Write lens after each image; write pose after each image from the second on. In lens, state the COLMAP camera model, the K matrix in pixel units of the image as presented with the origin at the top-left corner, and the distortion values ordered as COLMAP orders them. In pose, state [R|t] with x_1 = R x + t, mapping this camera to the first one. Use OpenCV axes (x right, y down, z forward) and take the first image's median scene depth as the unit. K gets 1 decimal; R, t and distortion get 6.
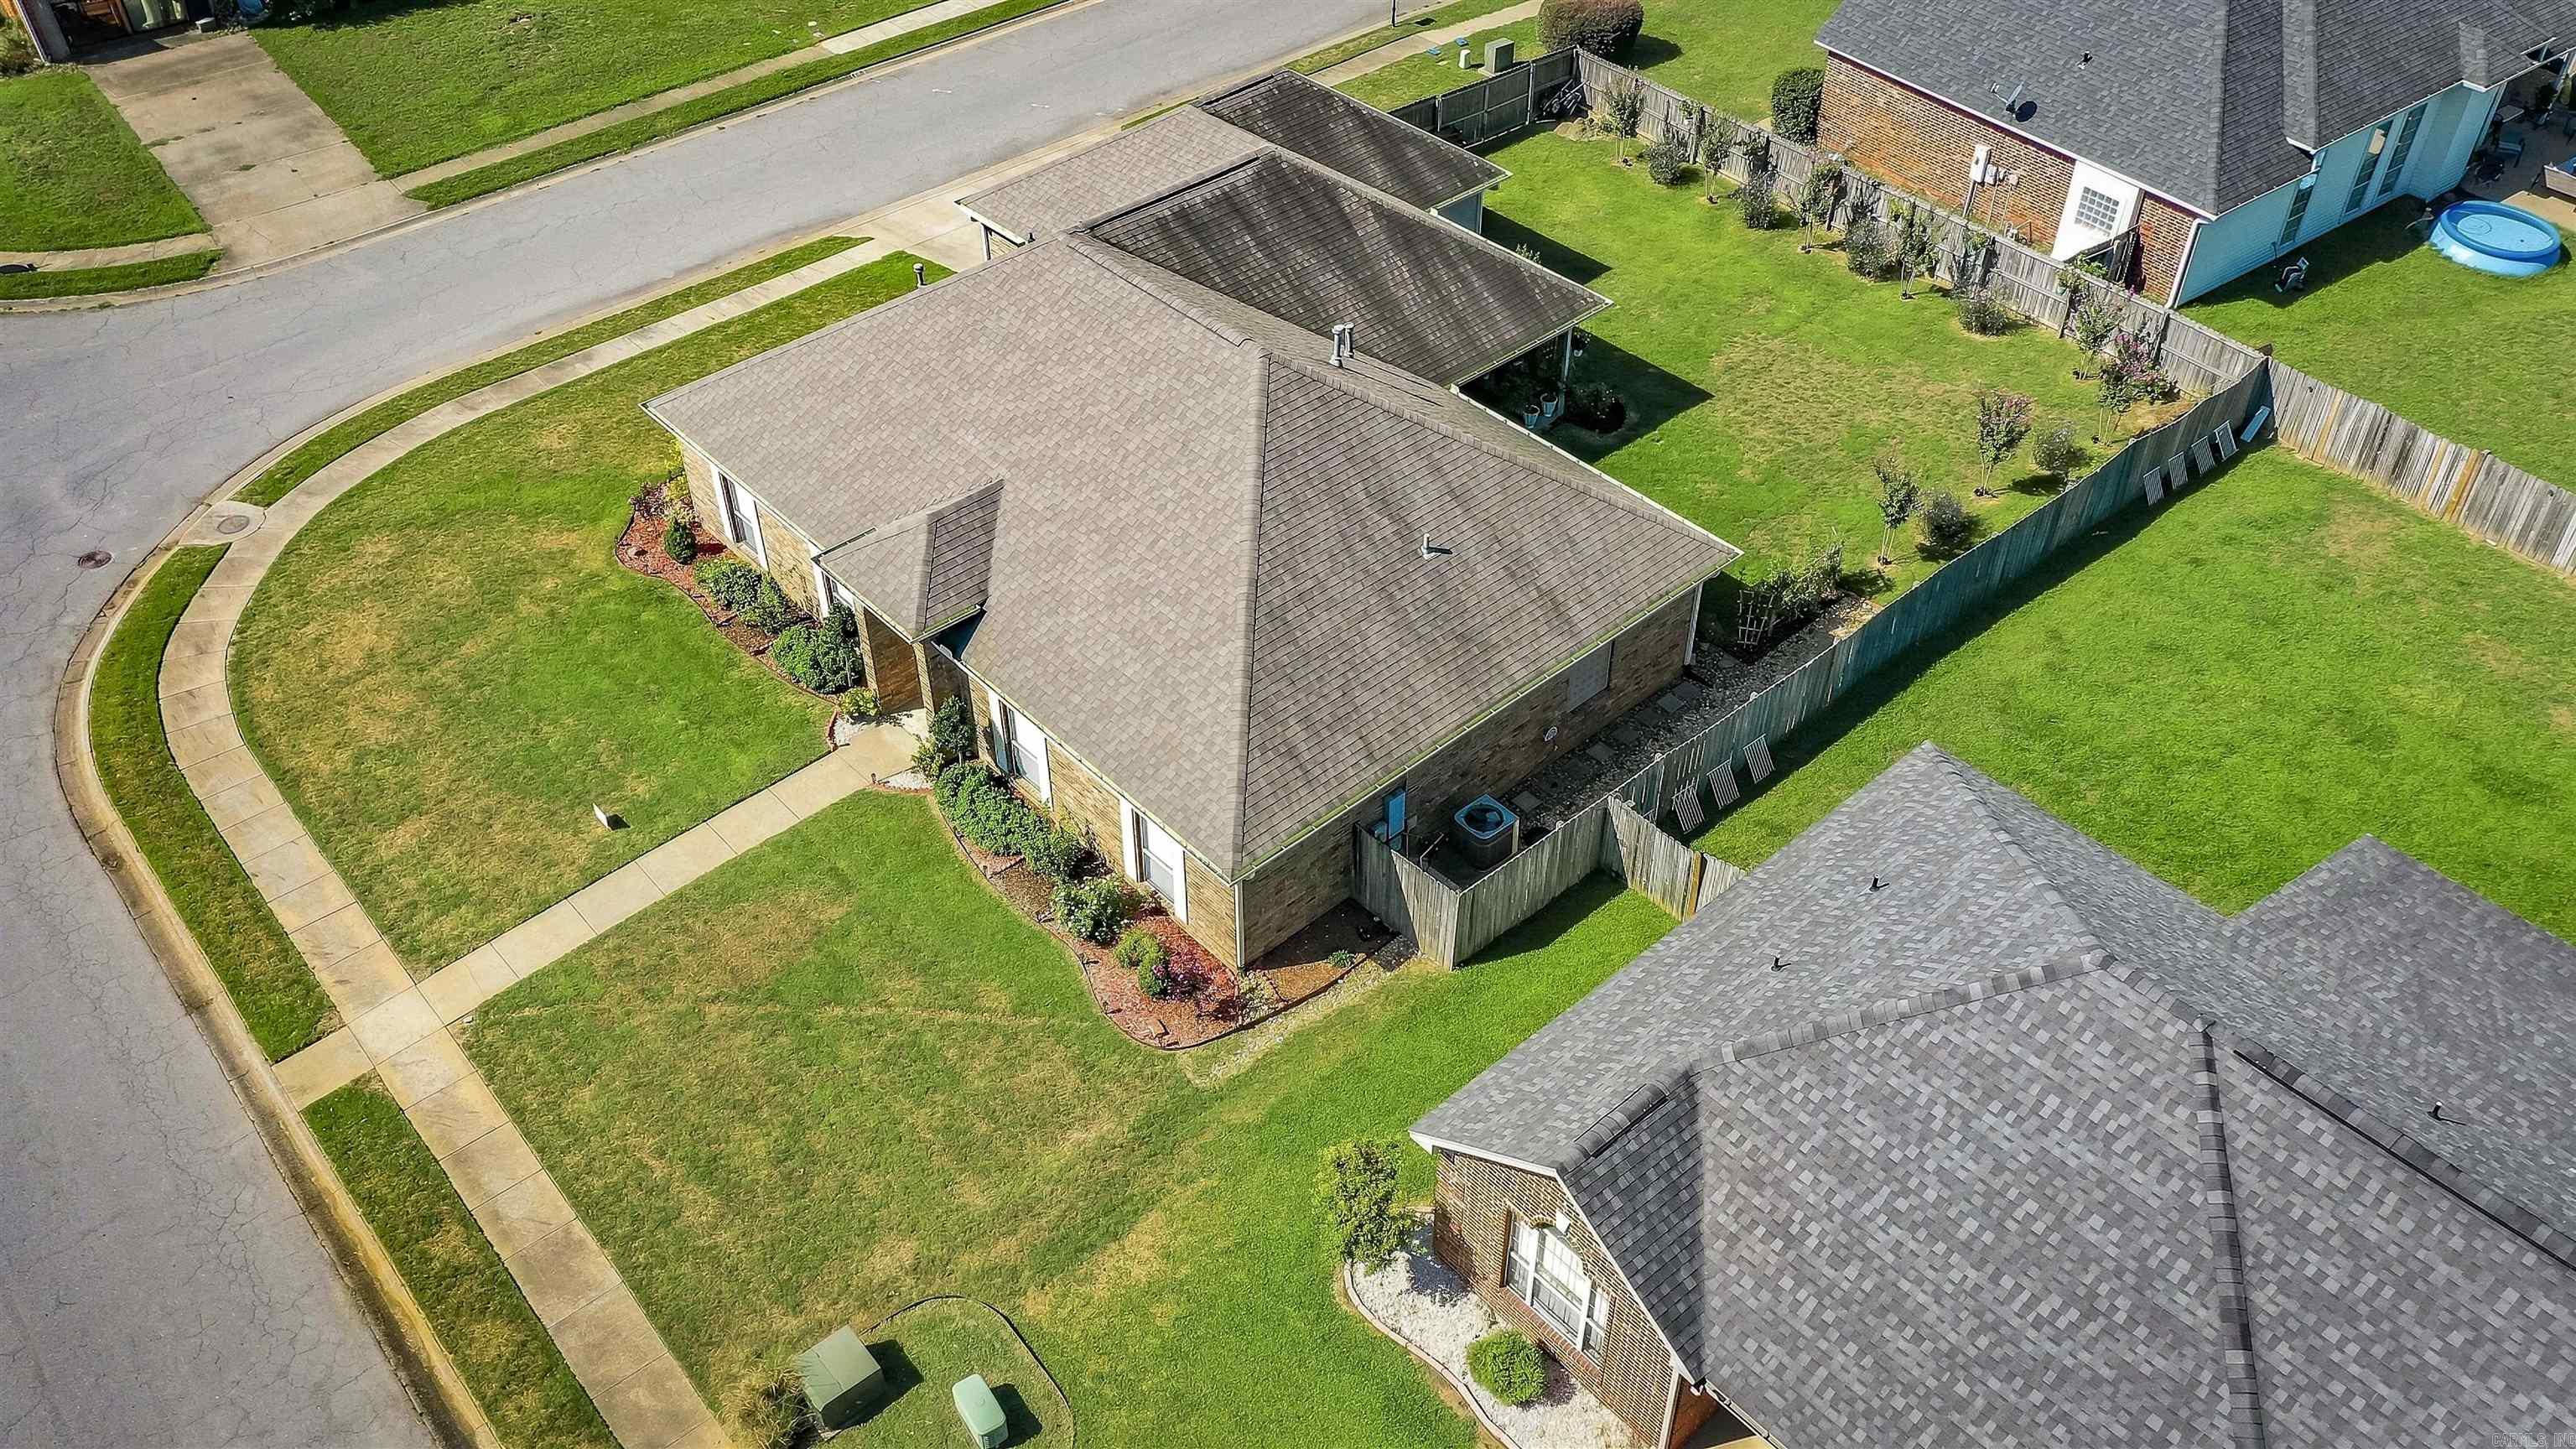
lens RADIAL K [[2036.5, 0, 1292.7], [0, 2036.5, 734.3], [0, 0, 1]] dist [0.032626, 0.009795]
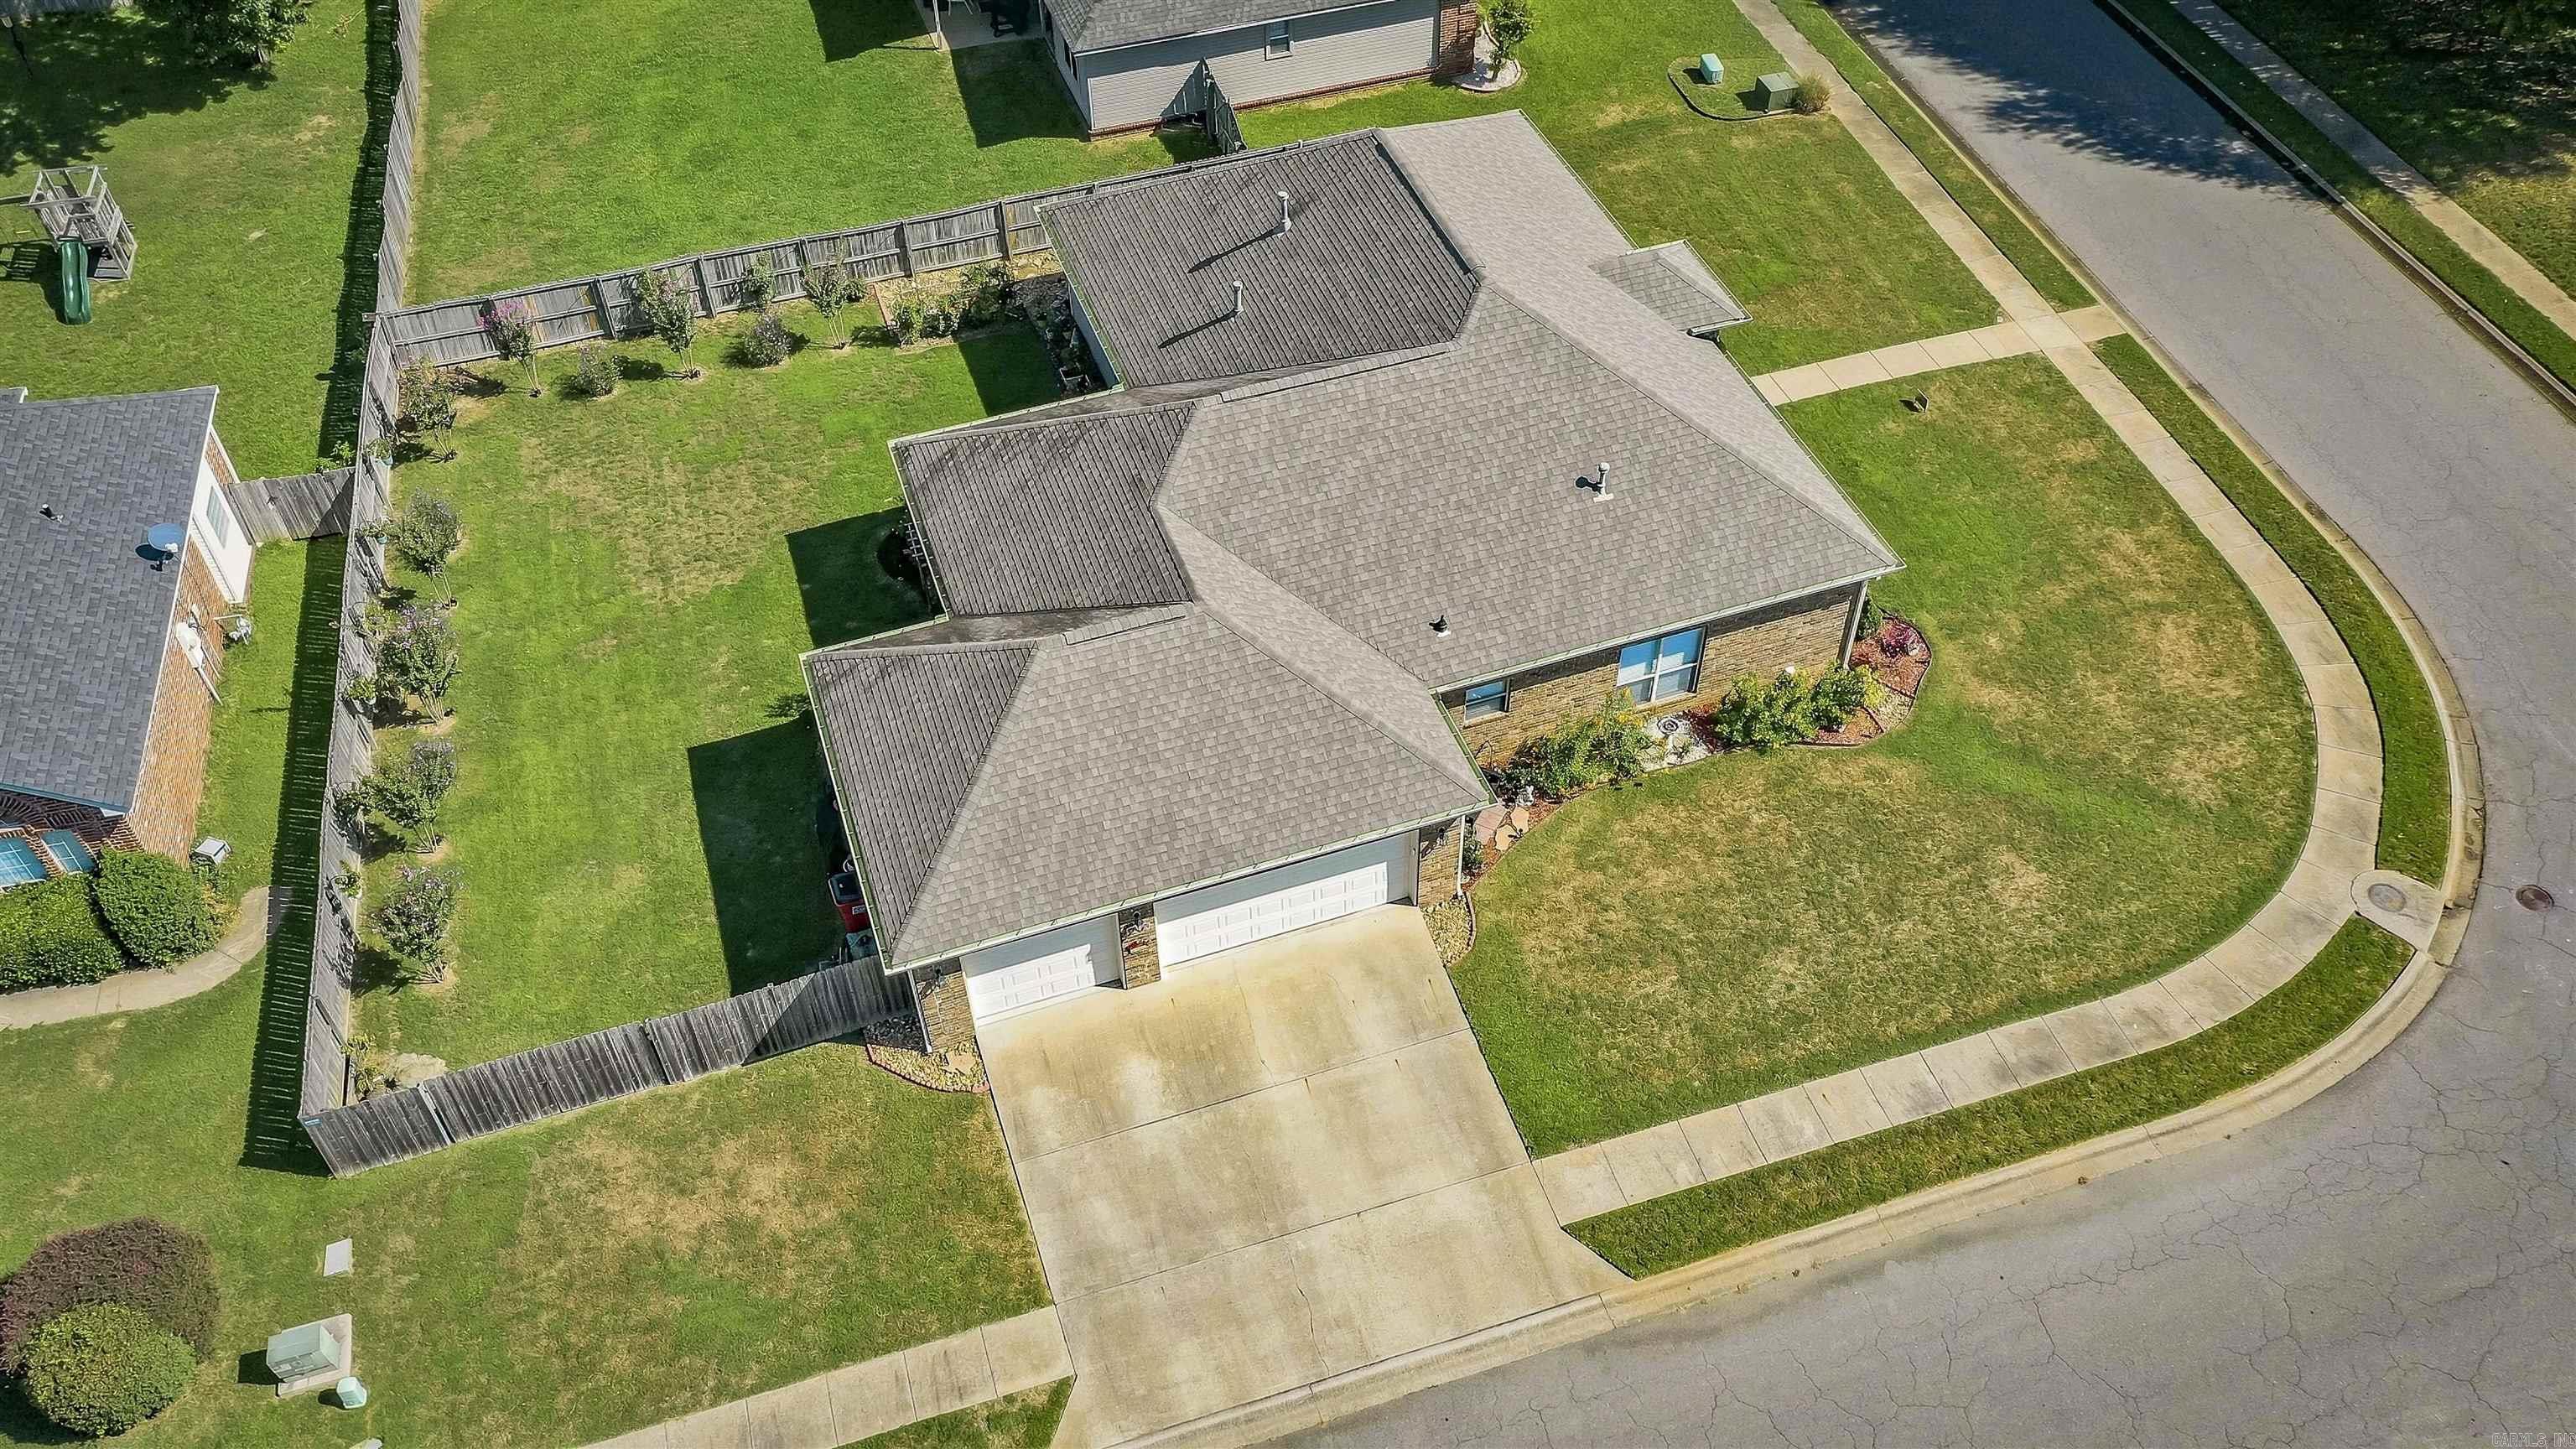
lens RADIAL K [[2057.4, 0, 1296.3], [0, 2057.4, 722.9], [0, 0, 1]] dist [0.018793, 0.003361]
pose [[-0.922053, -0.265102, 0.282028, -0.366680], [0.273235, 0.070288, 0.959376, -1.205335], [-0.274156, 0.961655, 0.007626, 1.198537]]
